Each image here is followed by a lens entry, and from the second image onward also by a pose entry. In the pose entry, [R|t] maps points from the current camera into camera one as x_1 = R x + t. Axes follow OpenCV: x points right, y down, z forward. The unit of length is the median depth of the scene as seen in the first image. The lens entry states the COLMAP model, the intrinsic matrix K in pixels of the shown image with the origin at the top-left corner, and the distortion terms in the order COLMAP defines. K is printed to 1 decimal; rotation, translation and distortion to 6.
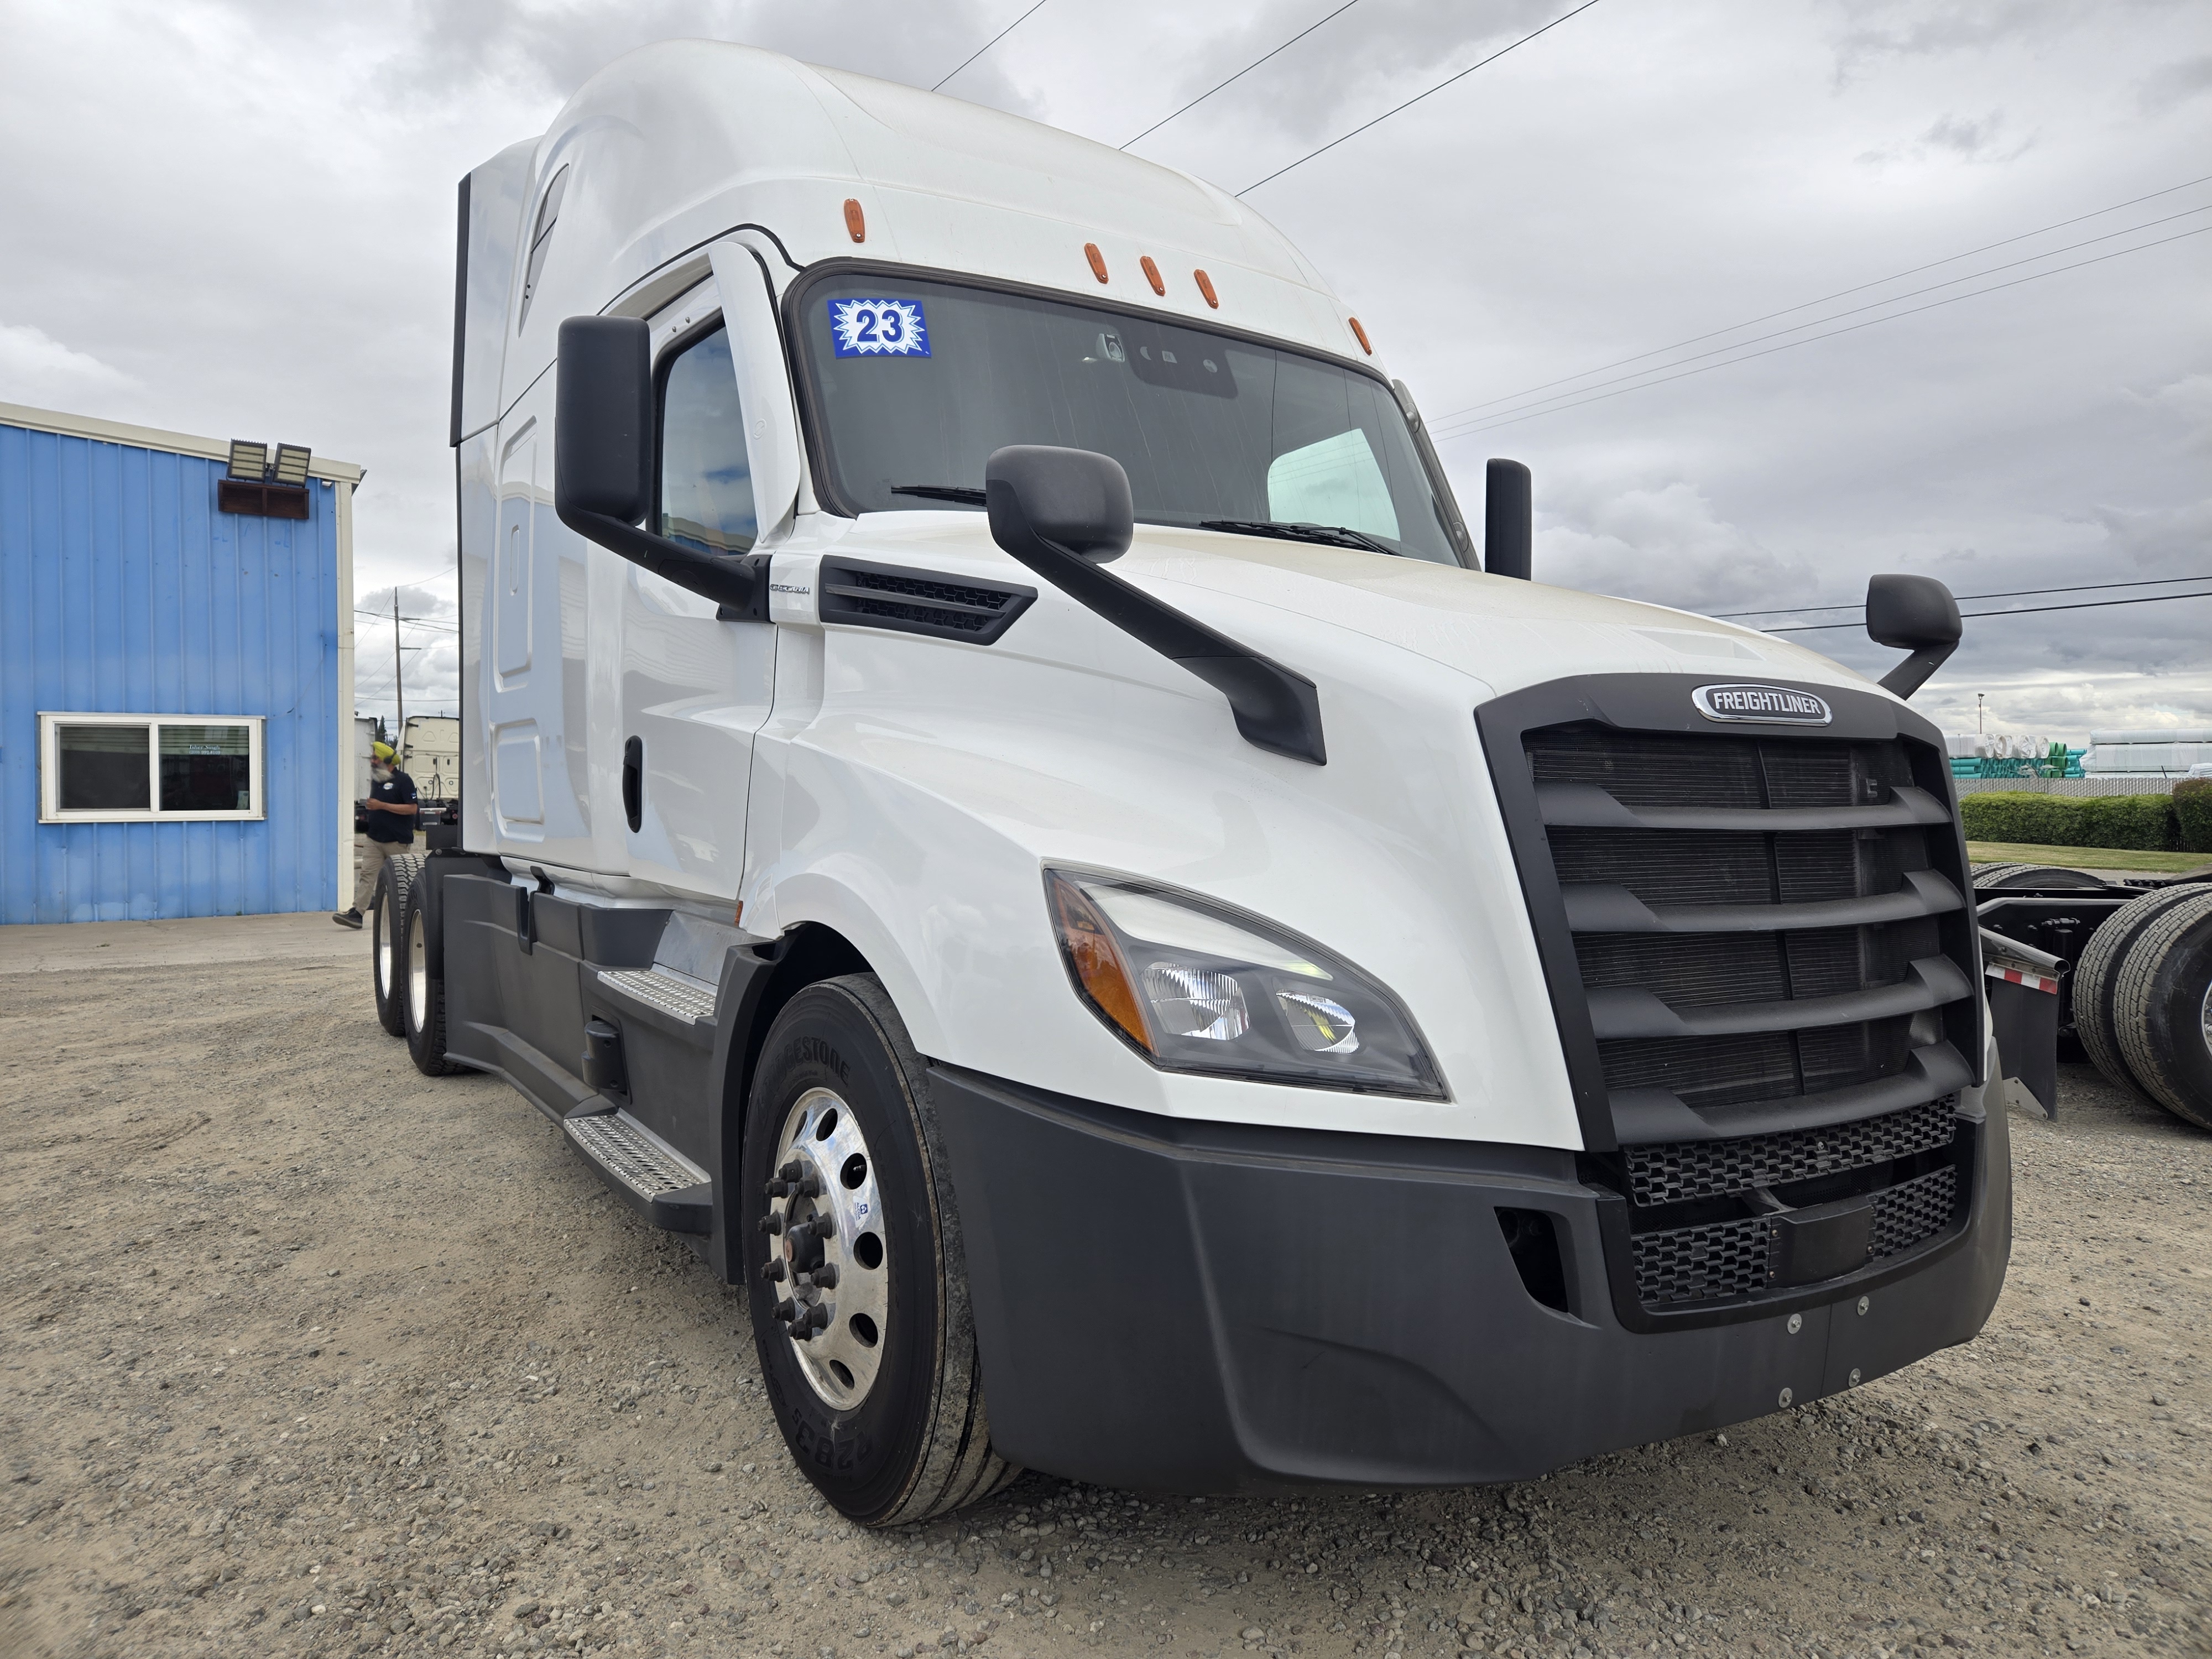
lens RADIAL K [[1510.0, 0, 1114.9], [0, 1510.0, 794.2], [0, 0, 1]] dist [0.073161, -0.049831]
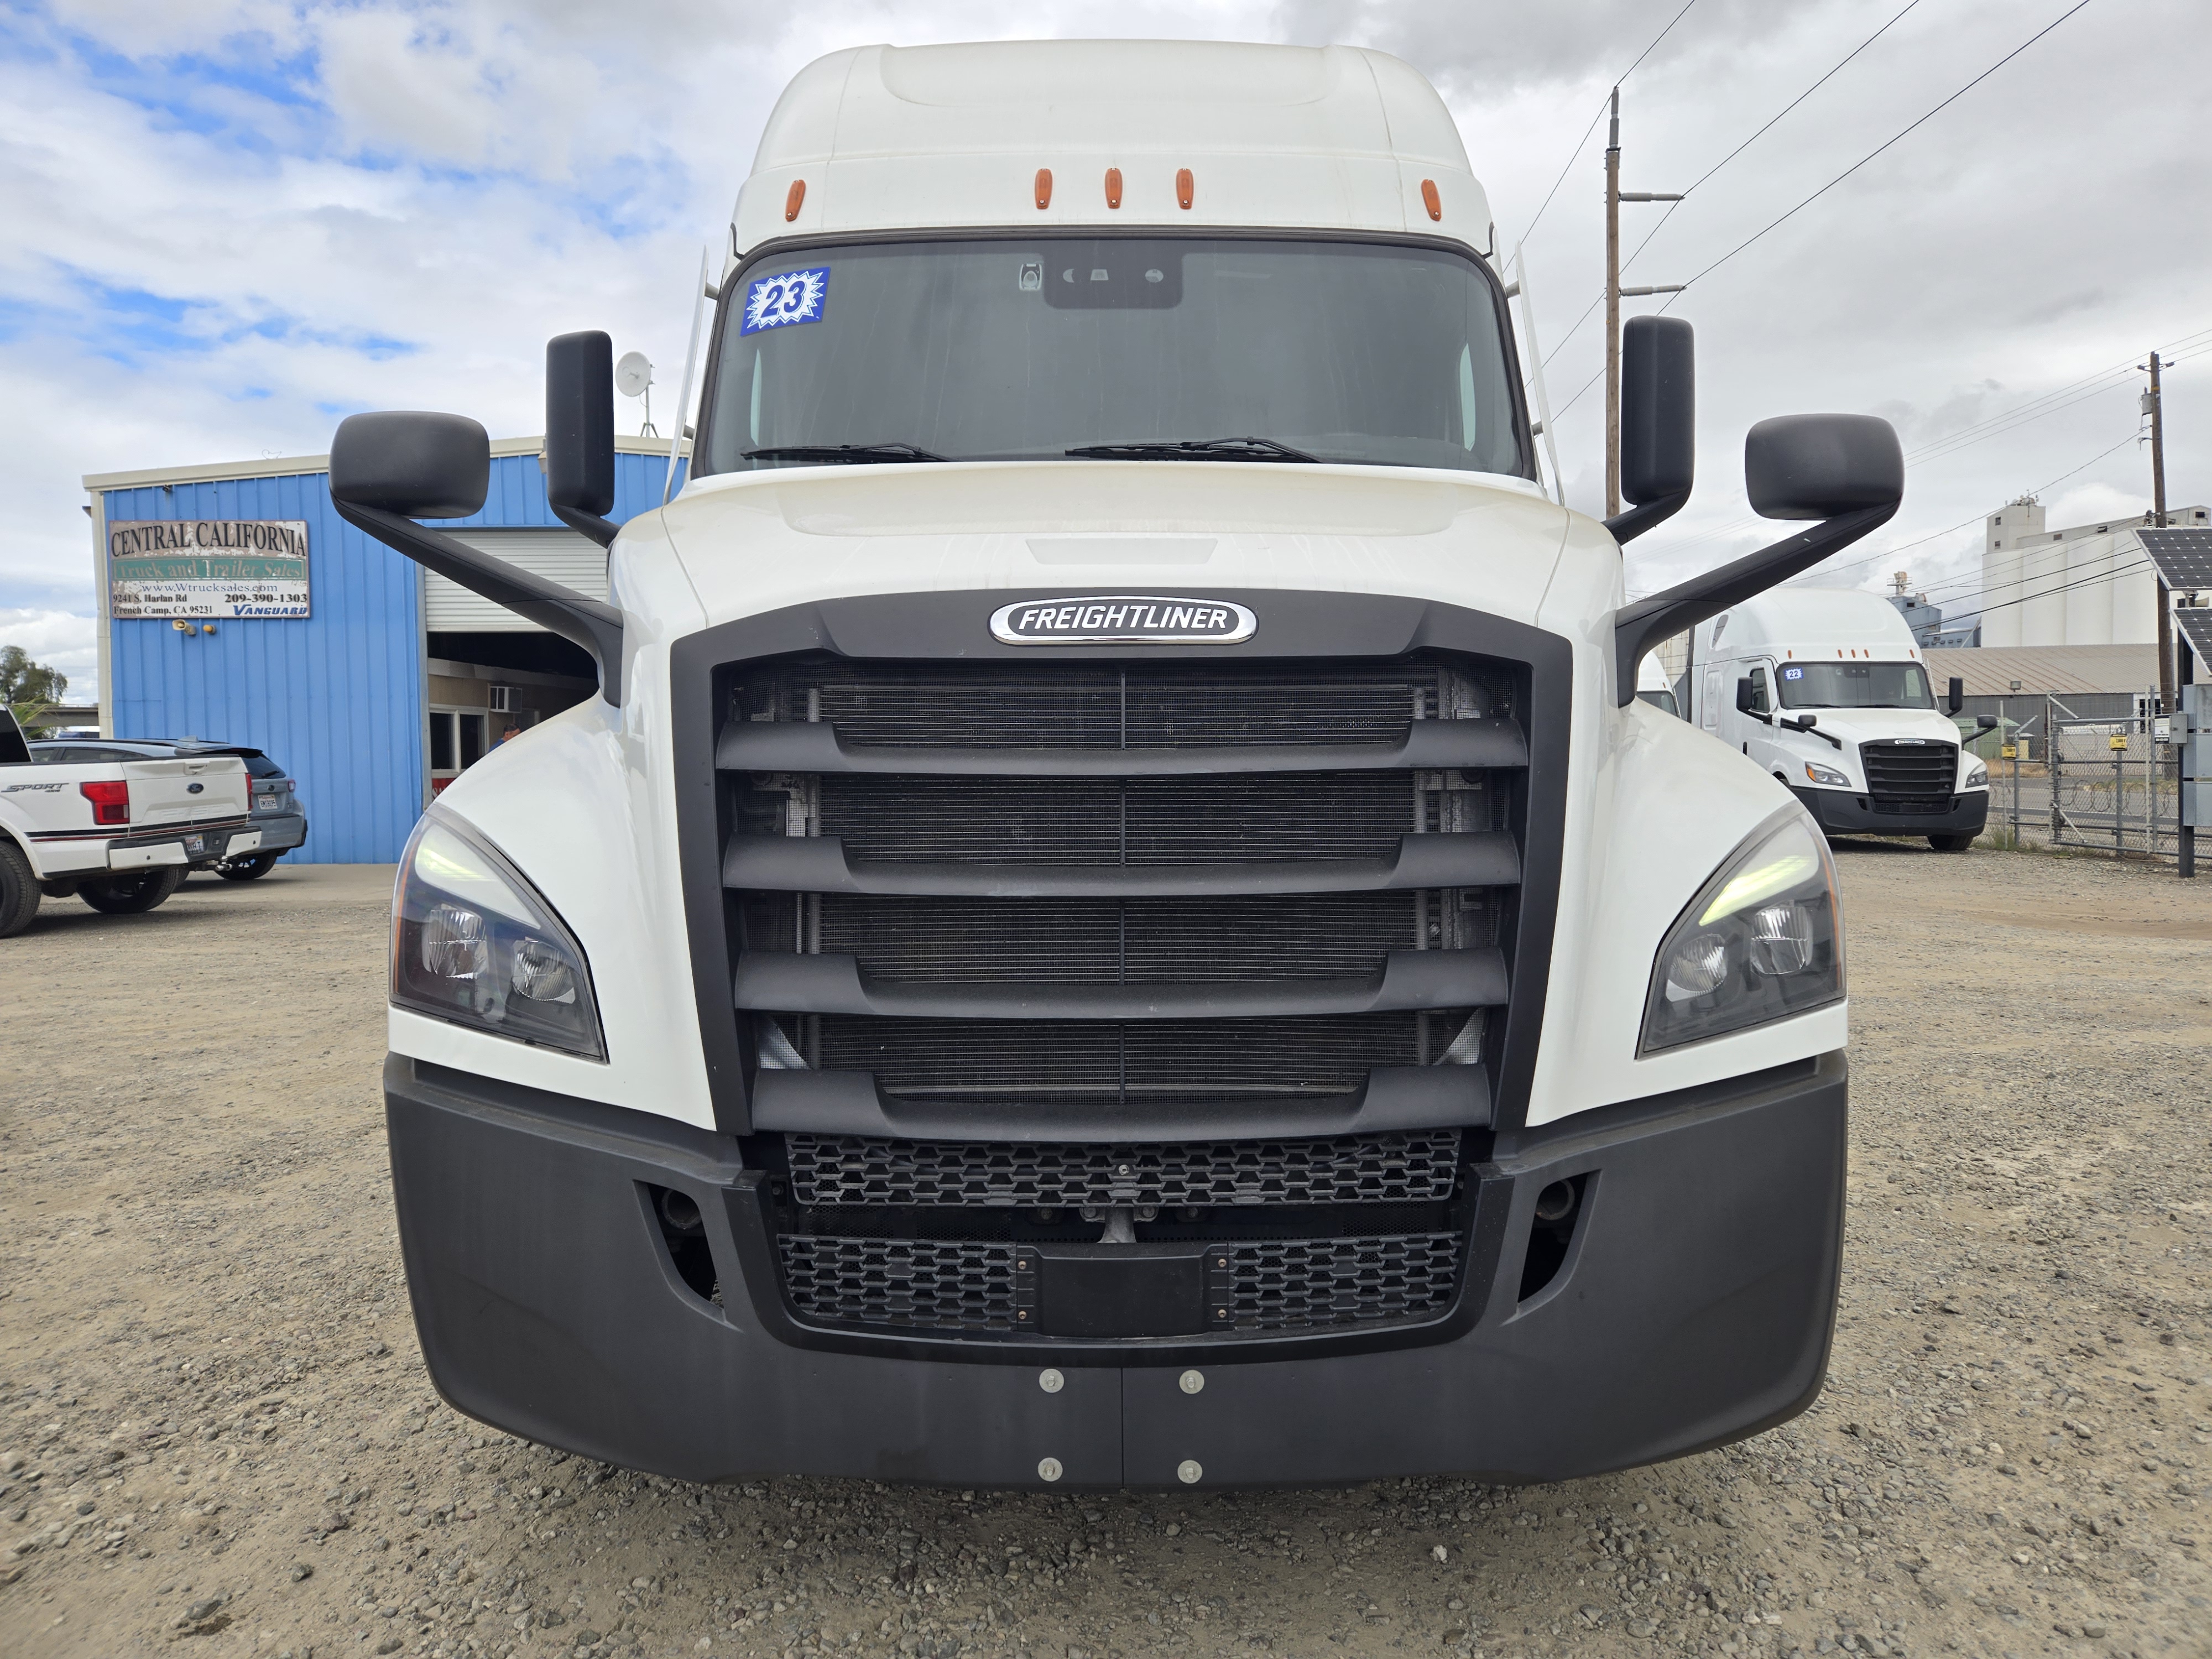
lens RADIAL K [[1510.0, 0, 1114.9], [0, 1510.0, 794.2], [0, 0, 1]] dist [0.073161, -0.049831]
pose [[0.842669, 0.005831, -0.538400, 0.868773], [0.008494, 0.999673, 0.024120, 0.013845], [0.538364, -0.024898, 0.842344, 0.330995]]
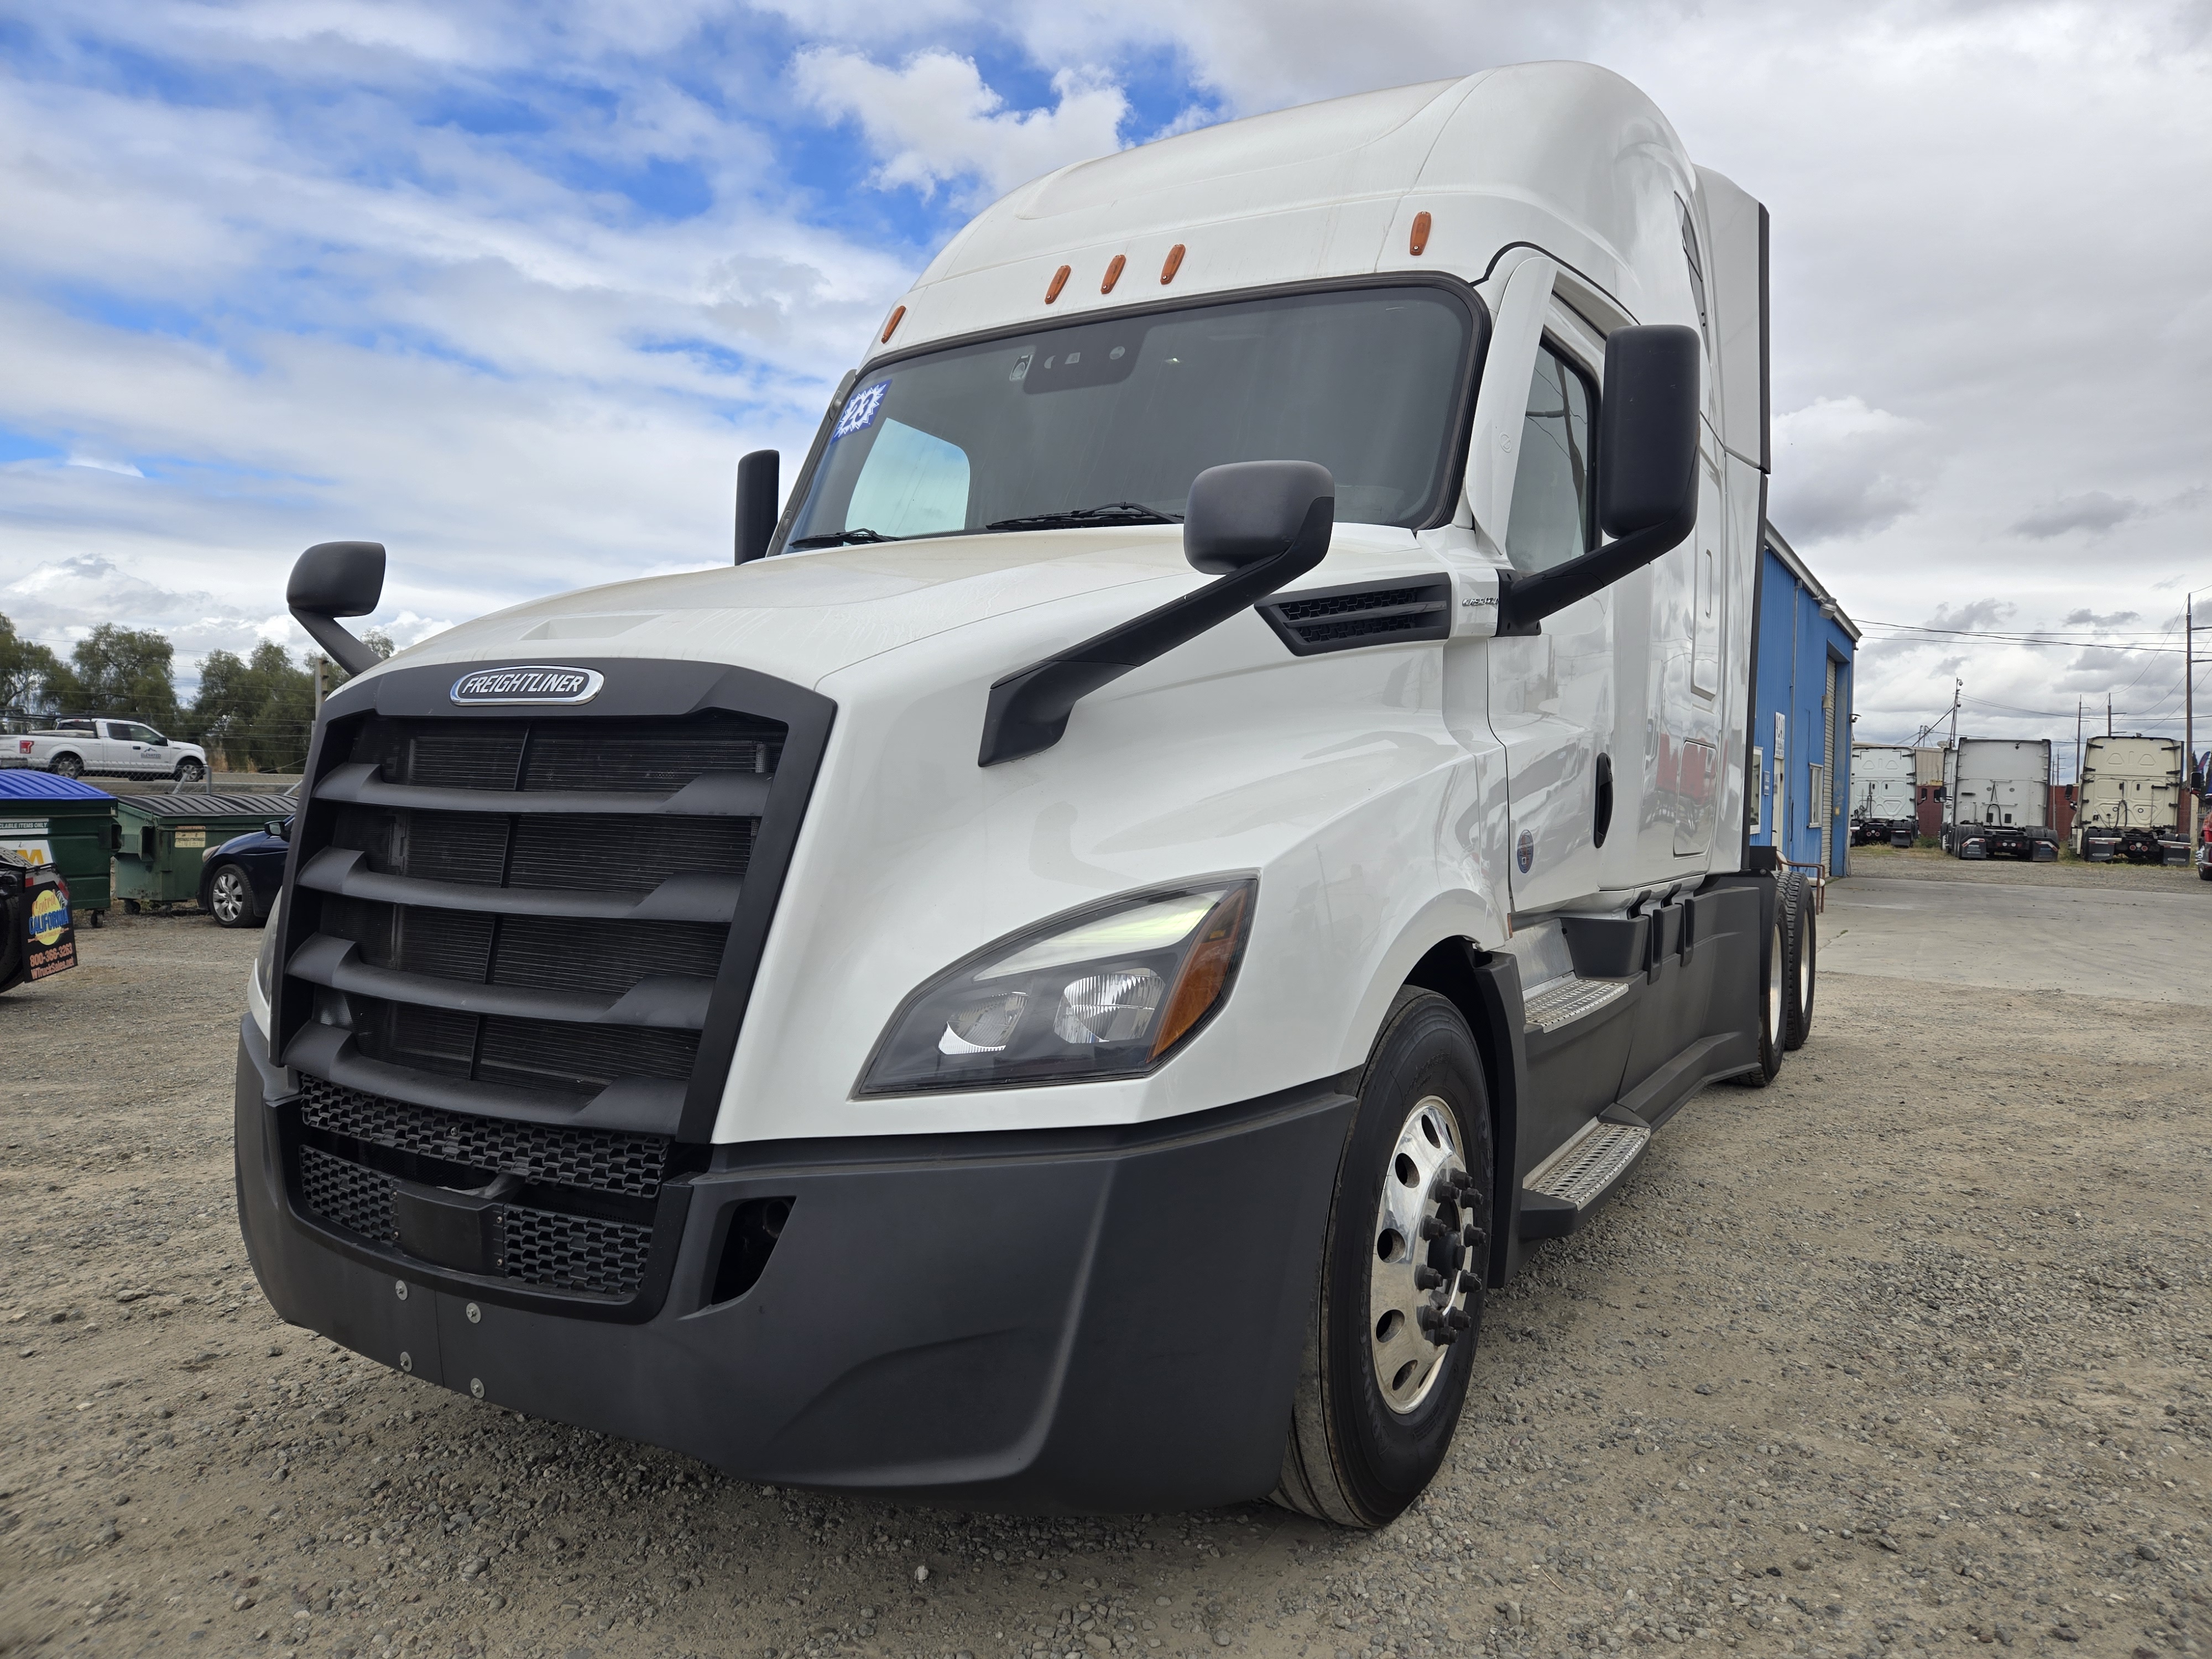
lens RADIAL K [[1510.0, 0, 1114.9], [0, 1510.0, 794.2], [0, 0, 1]] dist [0.073161, -0.049831]
pose [[0.441919, 0.008612, -0.897014, 1.508579], [-0.024892, 0.999687, -0.002665, 0.004481], [0.896709, 0.023506, 0.441995, 0.928524]]
